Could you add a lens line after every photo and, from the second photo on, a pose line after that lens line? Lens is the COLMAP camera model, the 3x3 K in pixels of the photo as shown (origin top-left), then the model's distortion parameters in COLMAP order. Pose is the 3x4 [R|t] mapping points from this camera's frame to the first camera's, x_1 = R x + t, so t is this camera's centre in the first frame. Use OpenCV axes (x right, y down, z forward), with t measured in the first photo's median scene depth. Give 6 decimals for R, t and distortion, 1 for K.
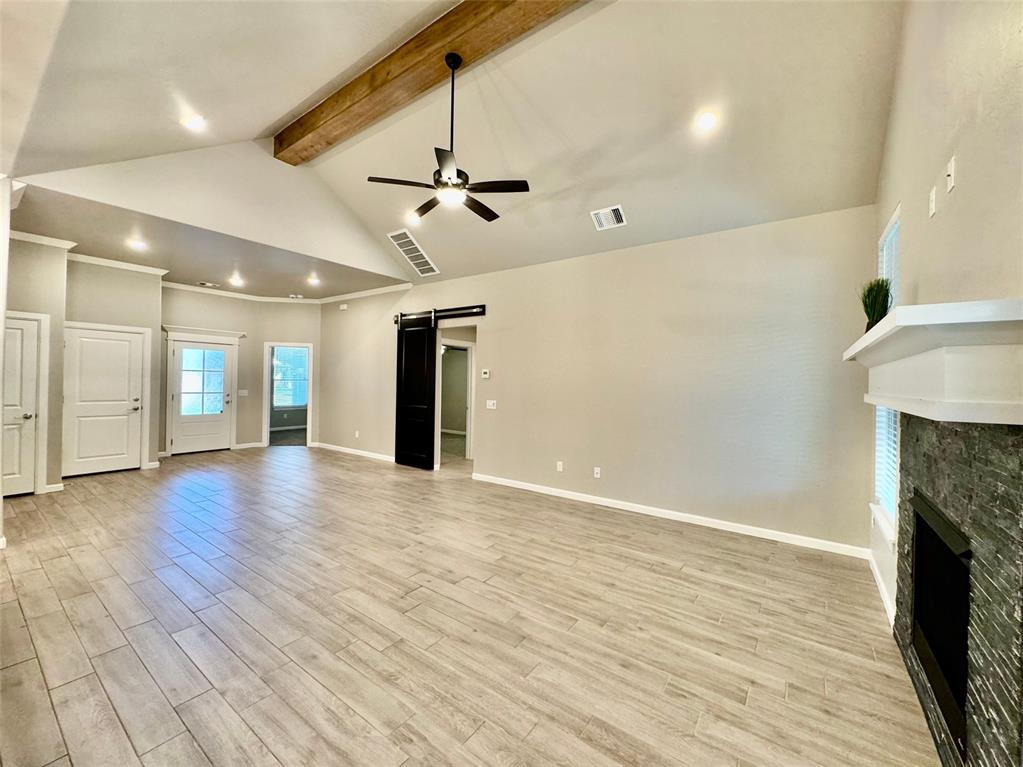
lens RADIAL K [[412.8, 0, 511.5], [0, 412.8, 383.5], [0, 0, 1]] dist [-0.004261, 0.000296]
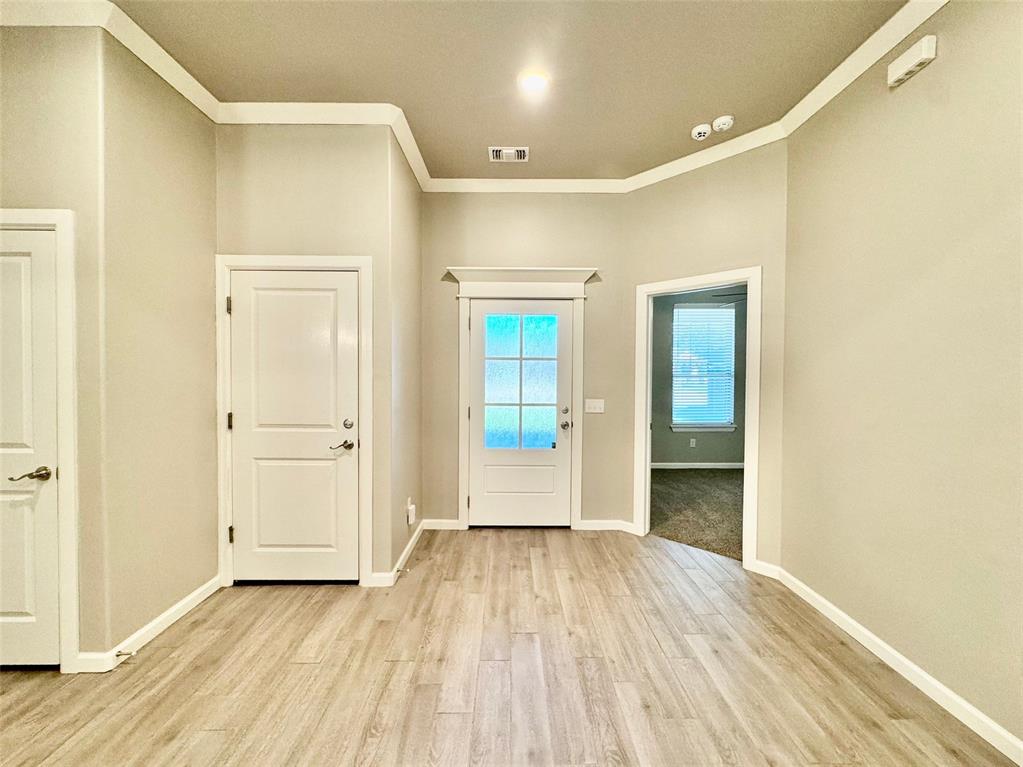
lens RADIAL K [[412.8, 0, 511.5], [0, 412.8, 383.5], [0, 0, 1]] dist [-0.004261, 0.000296]
pose [[0.591523, 0.000868, -0.806287, -0.350859], [0.005594, 0.999971, 0.005180, -0.004261], [0.806269, -0.007575, 0.591501, 0.675933]]
